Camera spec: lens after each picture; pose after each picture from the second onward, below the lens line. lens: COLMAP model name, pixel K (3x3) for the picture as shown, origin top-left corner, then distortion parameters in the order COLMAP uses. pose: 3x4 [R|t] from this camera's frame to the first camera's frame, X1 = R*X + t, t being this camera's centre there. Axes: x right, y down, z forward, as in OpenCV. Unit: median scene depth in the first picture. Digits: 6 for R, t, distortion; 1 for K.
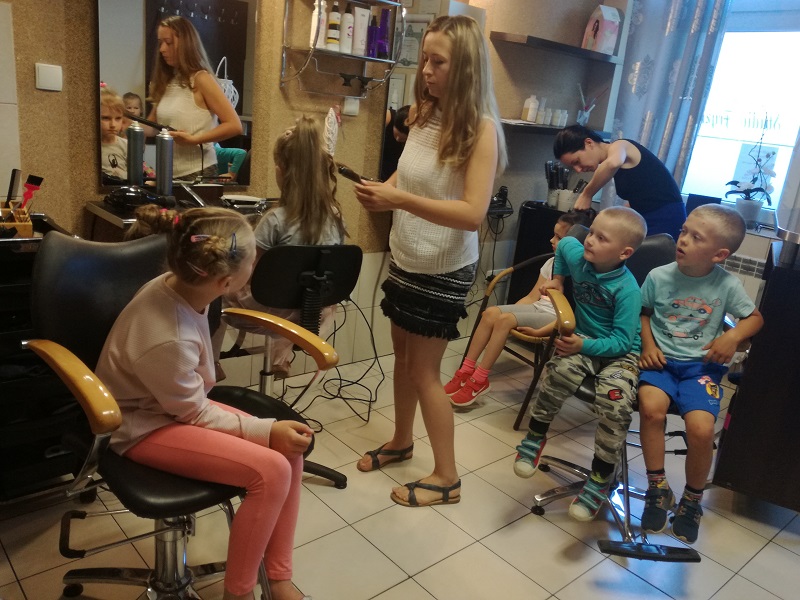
lens RADIAL K [[651.4, 0, 397.1], [0, 651.4, 296.9], [0, 0, 1]] dist [0.079669, -0.141391]
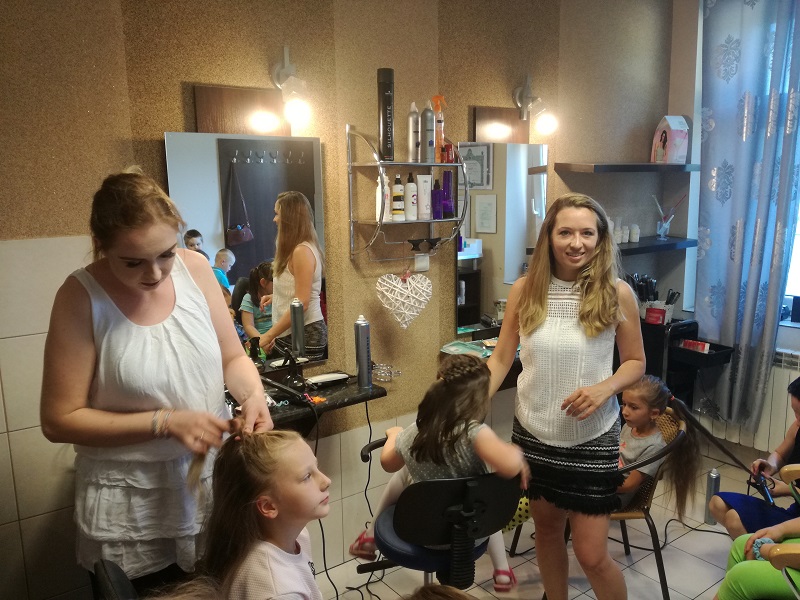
lens RADIAL K [[651.4, 0, 397.7], [0, 651.4, 302.9], [0, 0, 1]] dist [0.079669, -0.141391]
pose [[0.987199, -0.109676, -0.115798, 0.001387], [0.095296, 0.987801, -0.123157, -0.095507], [0.127892, 0.110546, 0.985608, 0.023499]]
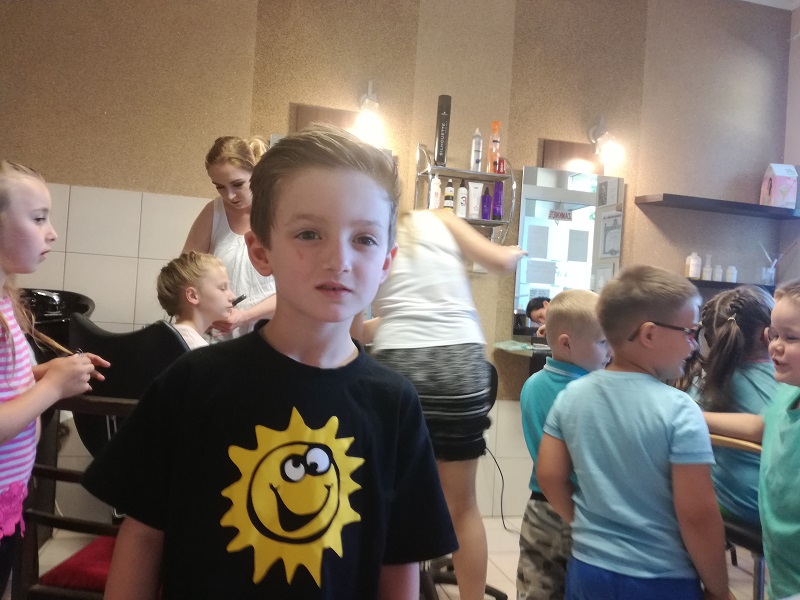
lens RADIAL K [[644.7, 0, 408.3], [0, 644.7, 308.7], [0, 0, 1]] dist [0.057980, -0.097056]
pose [[0.889671, -0.059935, -0.452652, 0.272107], [-0.095235, 0.945187, -0.312332, 0.122191], [0.446561, 0.320981, 0.835198, 0.022910]]
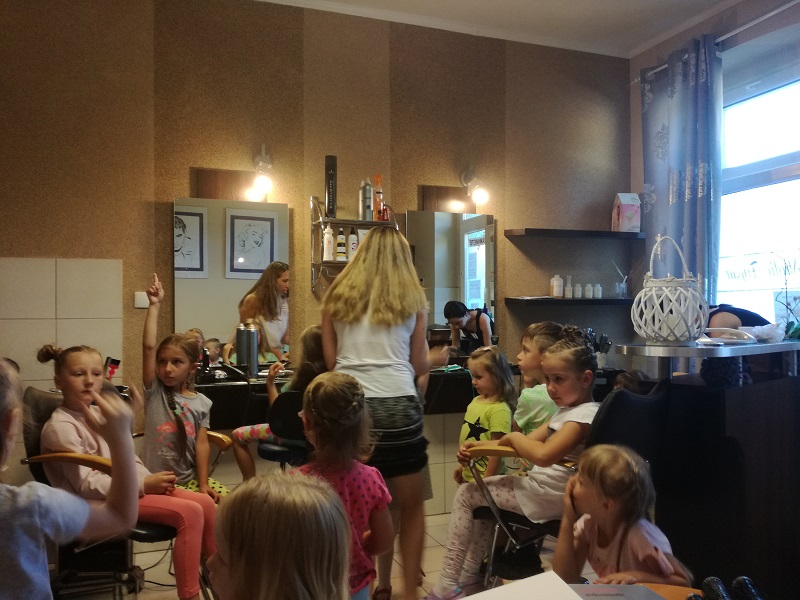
lens RADIAL K [[651.4, 0, 410.4], [0, 651.4, 307.4], [0, 0, 1]] dist [0.079669, -0.141391]
pose [[0.929167, -0.120777, -0.349374, 0.374896], [0.005122, 0.949236, -0.314524, 0.110437], [0.369626, 0.290455, 0.882617, -0.091883]]
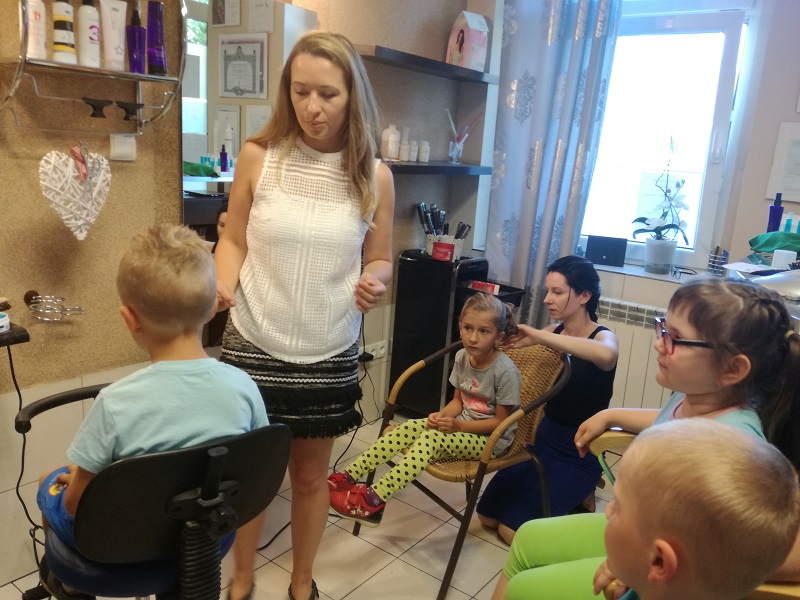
lens RADIAL K [[651.4, 0, 392.8], [0, 651.4, 298.0], [0, 0, 1]] dist [0.079669, -0.141391]
pose [[0.982617, -0.082625, 0.166244, 0.064516], [0.090740, 0.994997, -0.041809, -0.072426], [-0.161958, 0.056167, 0.985198, 0.256633]]
